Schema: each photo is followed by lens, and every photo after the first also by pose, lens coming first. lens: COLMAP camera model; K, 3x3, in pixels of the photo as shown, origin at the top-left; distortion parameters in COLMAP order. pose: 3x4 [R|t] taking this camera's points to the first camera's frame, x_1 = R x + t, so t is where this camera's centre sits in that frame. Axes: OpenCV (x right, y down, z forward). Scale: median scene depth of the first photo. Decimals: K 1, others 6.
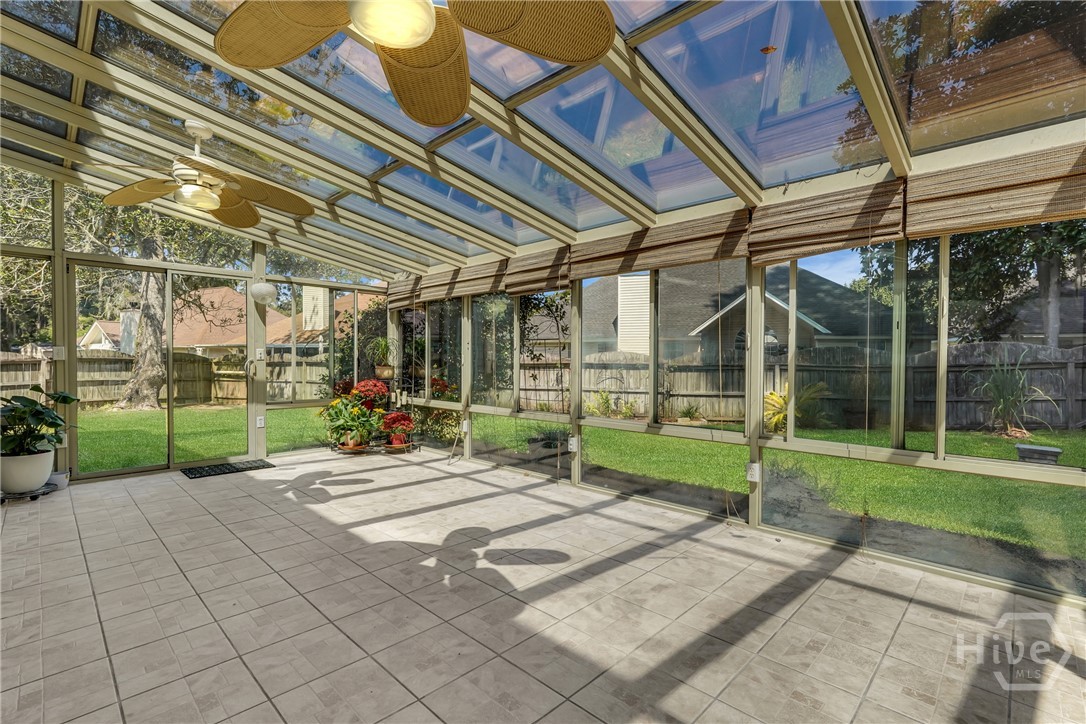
lens RADIAL K [[496.5, 0, 542.6], [0, 496.5, 365.2], [0, 0, 1]] dist [-0.000450, 0.000344]
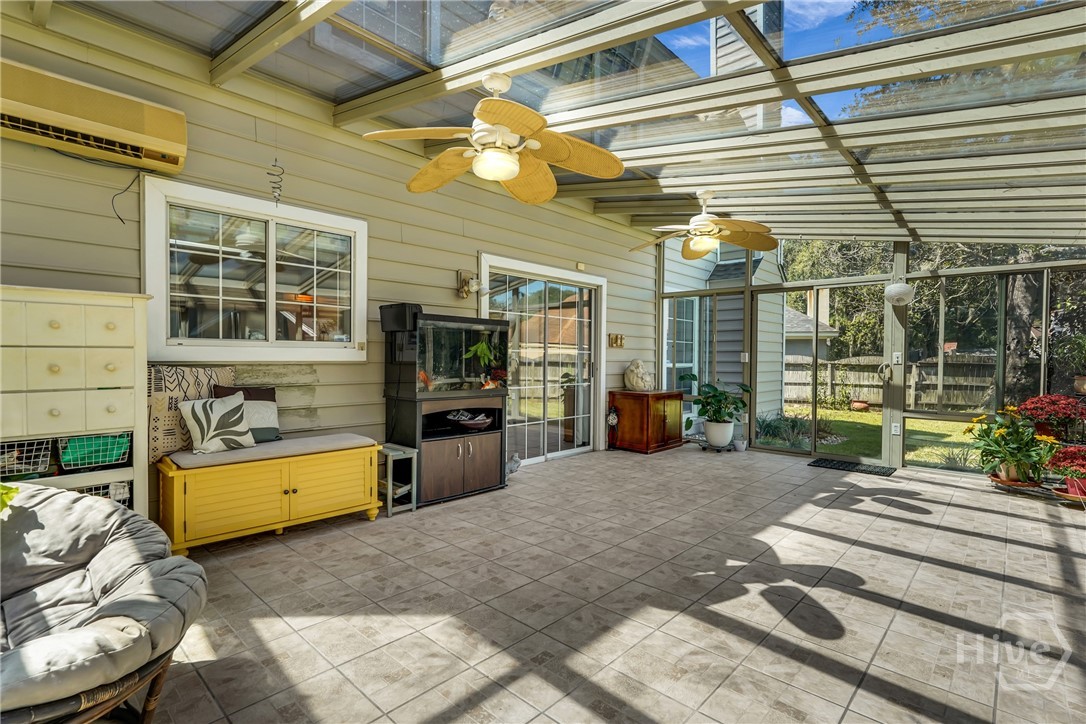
lens RADIAL K [[513.0, 0, 539.4], [0, 513.0, 364.1], [0, 0, 1]] dist [0.001861, 0.000513]
pose [[0.025607, 0.007152, -0.999647, 0.721697], [-0.022302, 0.999730, 0.006582, -0.002345], [0.999423, 0.022126, 0.025759, 0.517123]]
